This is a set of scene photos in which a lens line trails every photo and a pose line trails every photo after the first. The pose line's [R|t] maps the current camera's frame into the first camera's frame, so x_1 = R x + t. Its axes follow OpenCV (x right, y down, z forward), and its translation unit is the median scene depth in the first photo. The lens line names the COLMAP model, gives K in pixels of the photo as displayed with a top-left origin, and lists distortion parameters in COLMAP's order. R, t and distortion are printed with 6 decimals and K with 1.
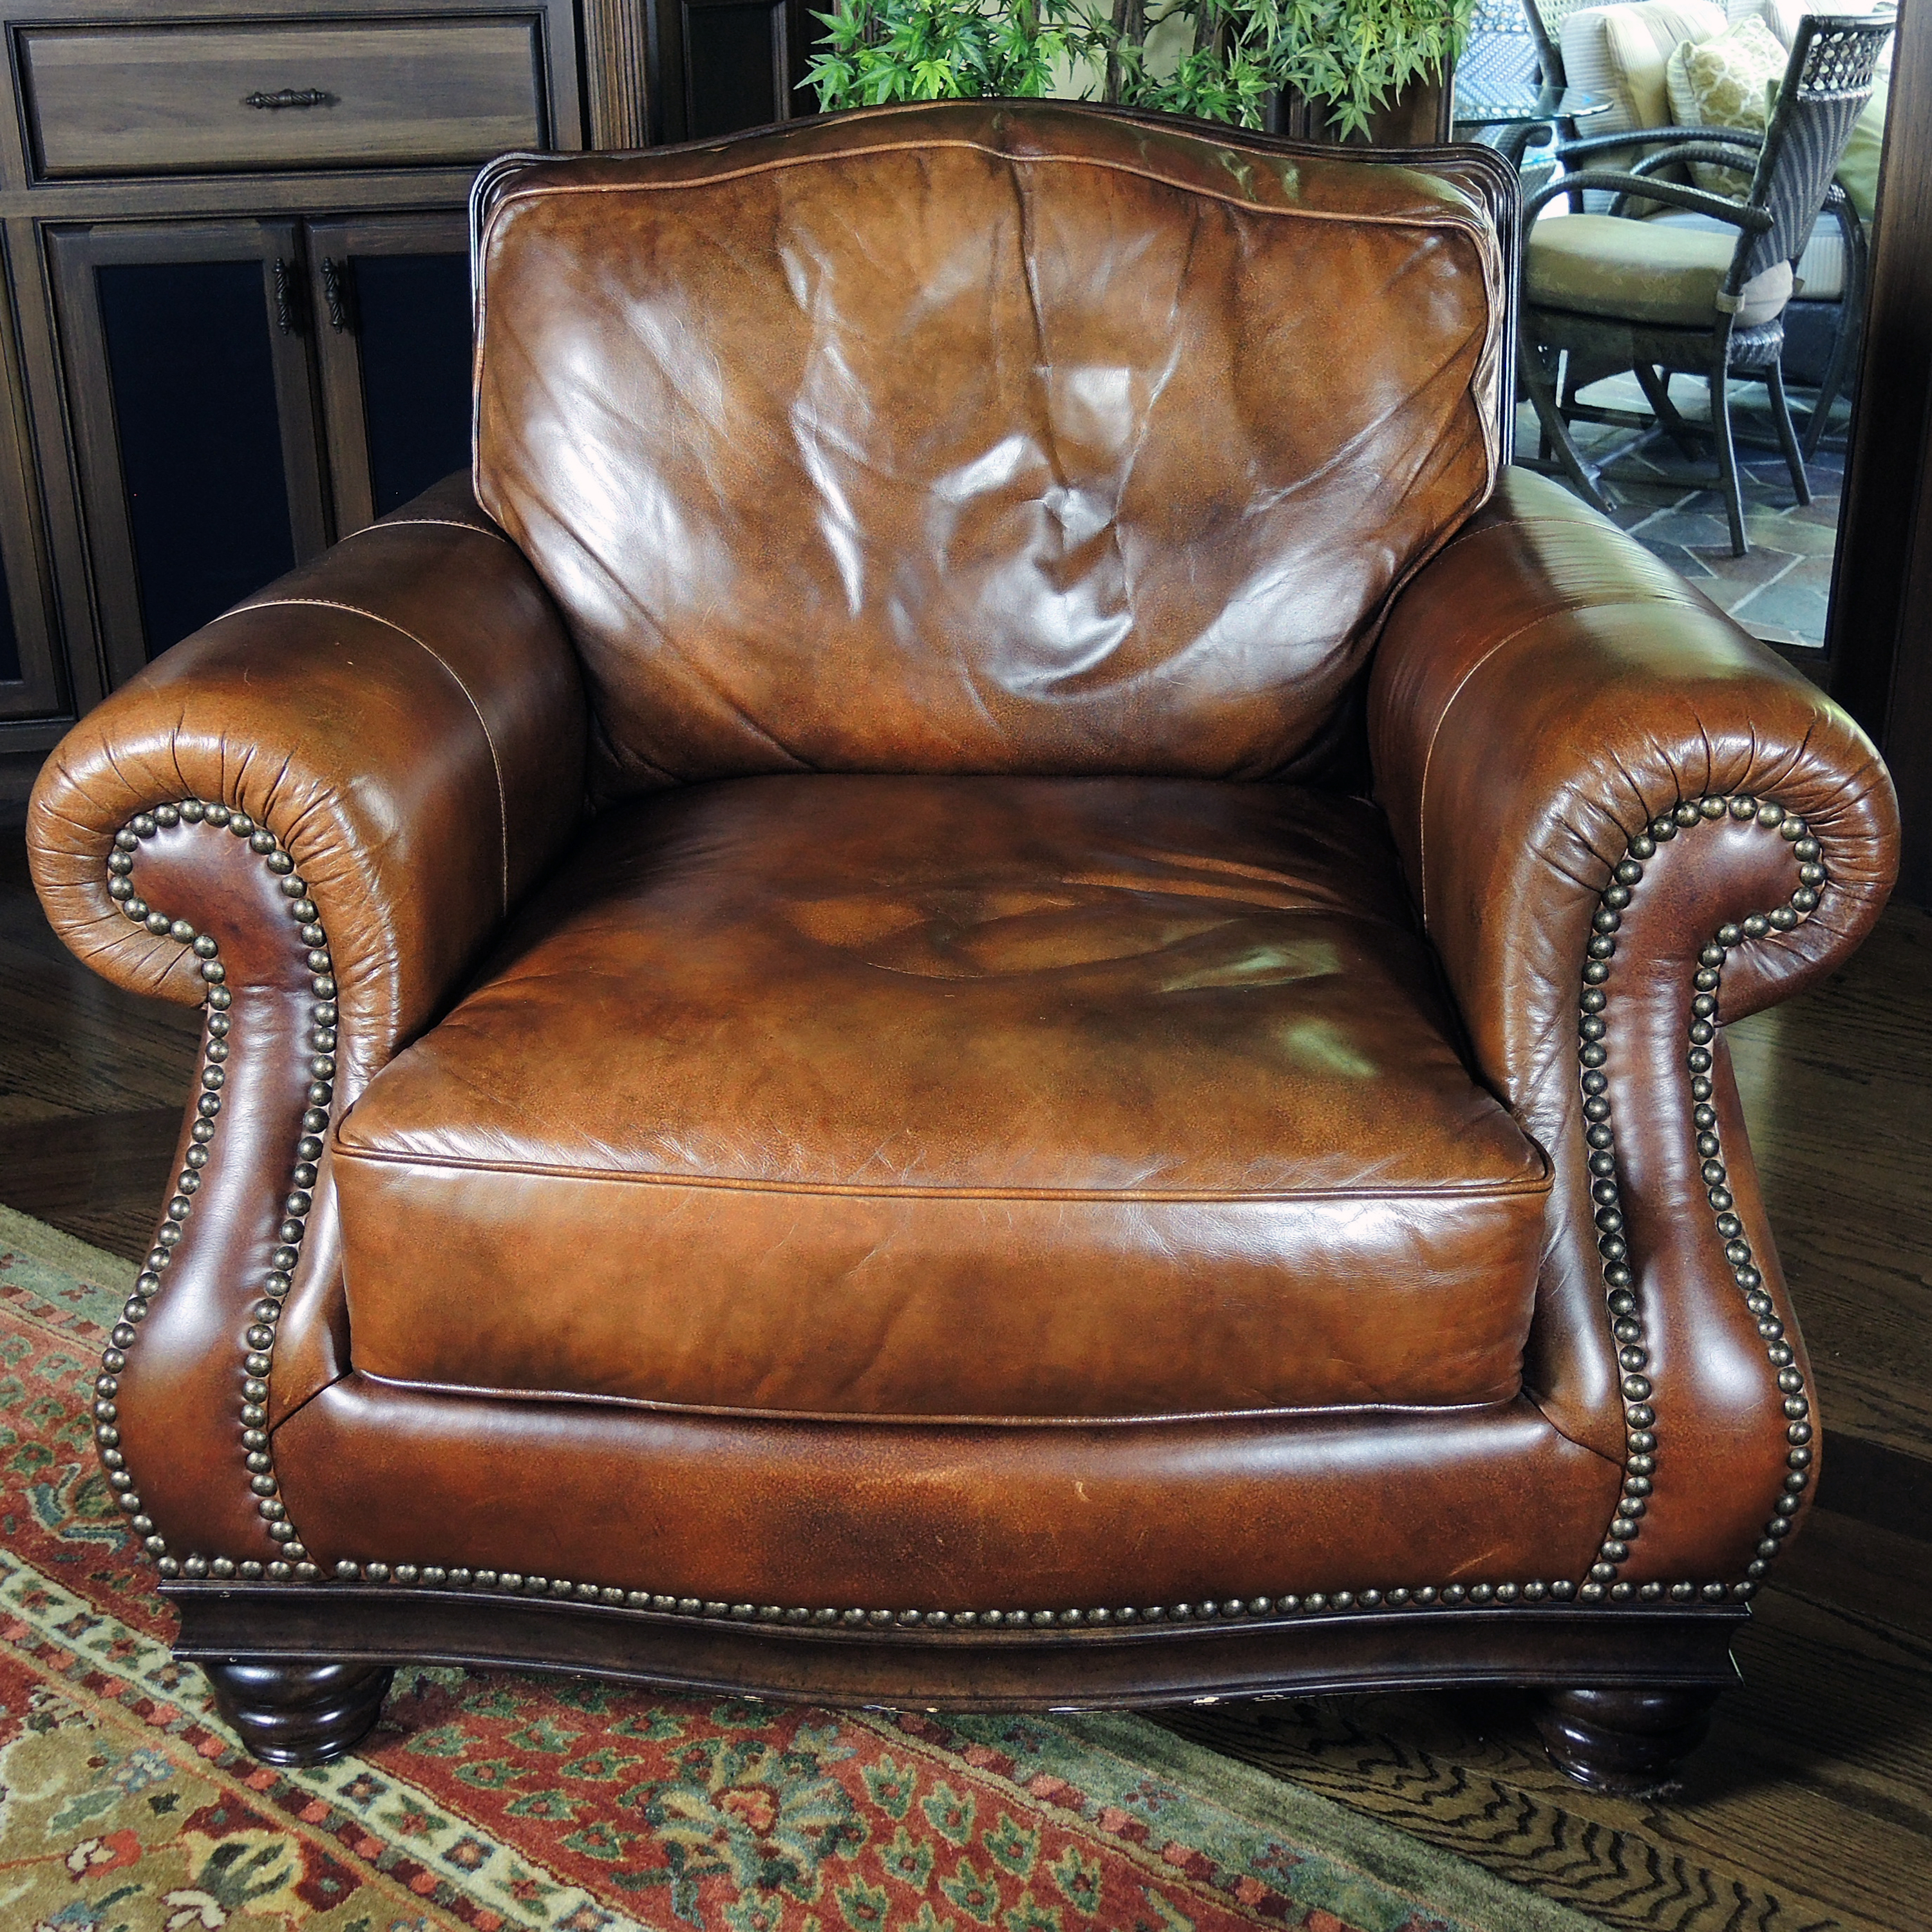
lens RADIAL K [[2471.0, 0, 971.2], [0, 2471.0, 876.3], [0, 0, 1]] dist [-0.035342, 0.000000]
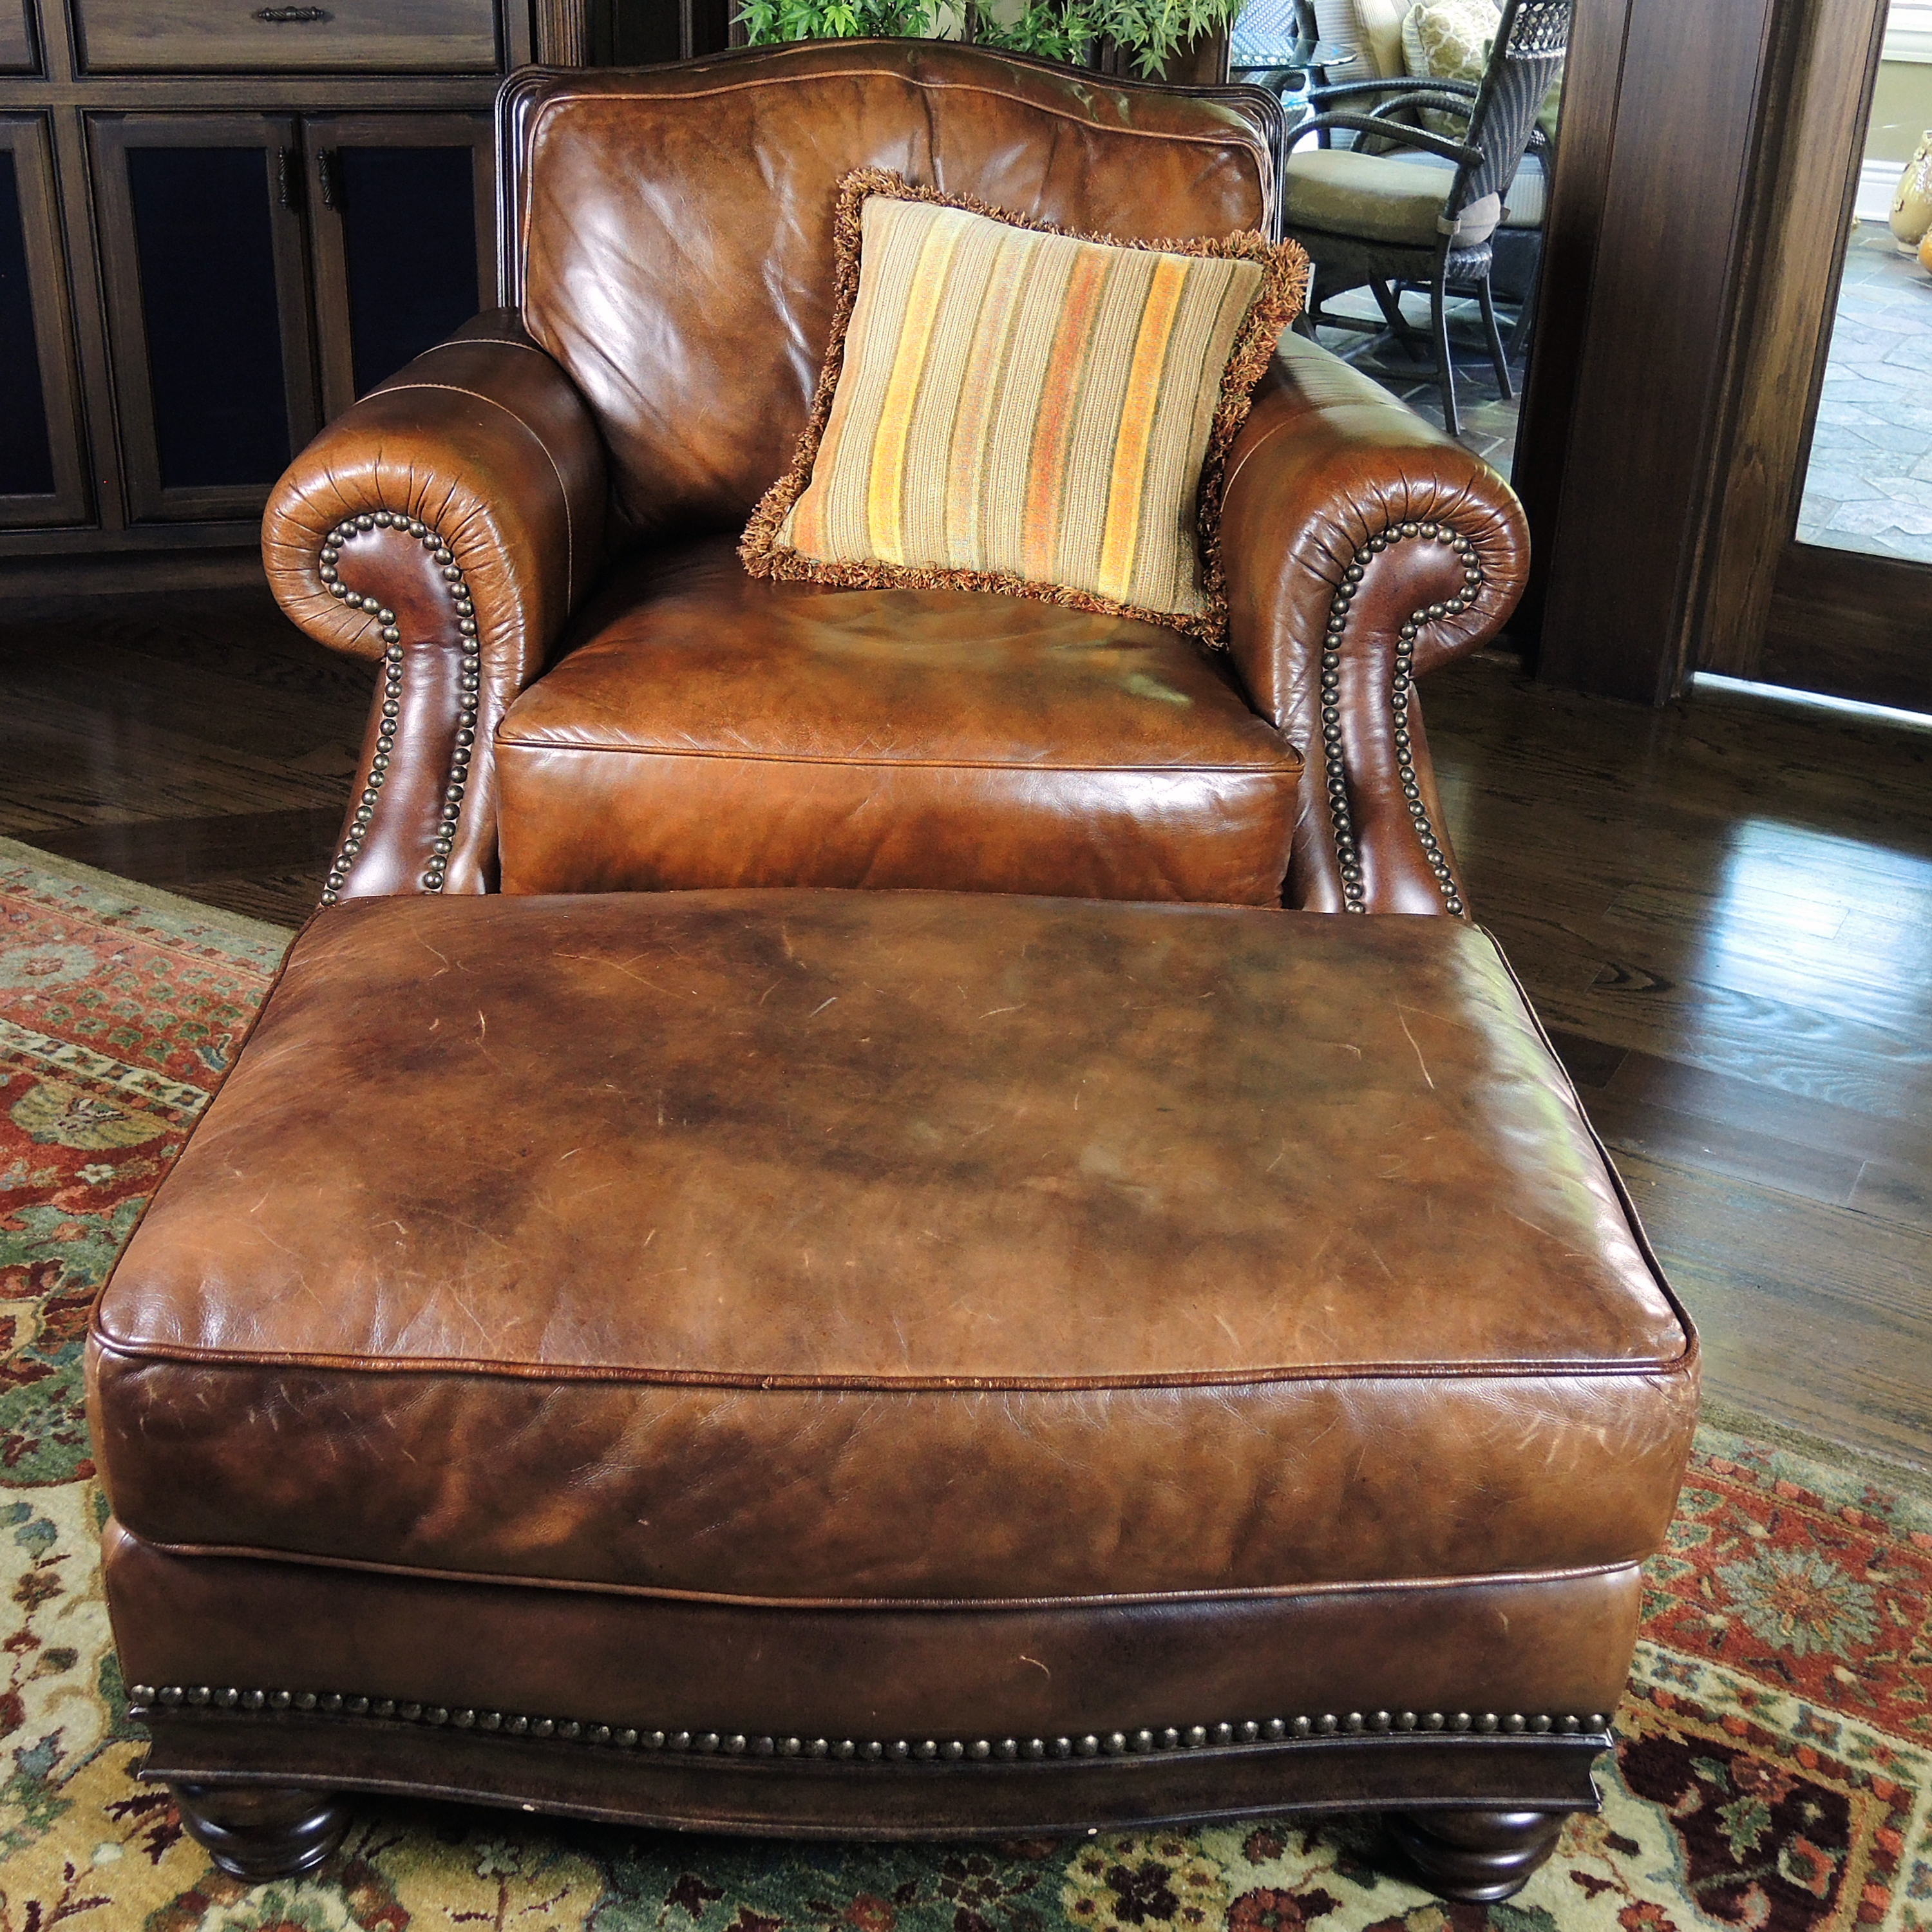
lens RADIAL K [[2374.7, 0, 954.4], [0, 2374.7, 880.3], [0, 0, 1]] dist [-0.016616, 0.000000]
pose [[0.995847, 0.004495, 0.090929, -0.096227], [-0.007970, 0.999250, 0.037892, 0.116277], [-0.090690, -0.038459, 0.995136, -0.381470]]
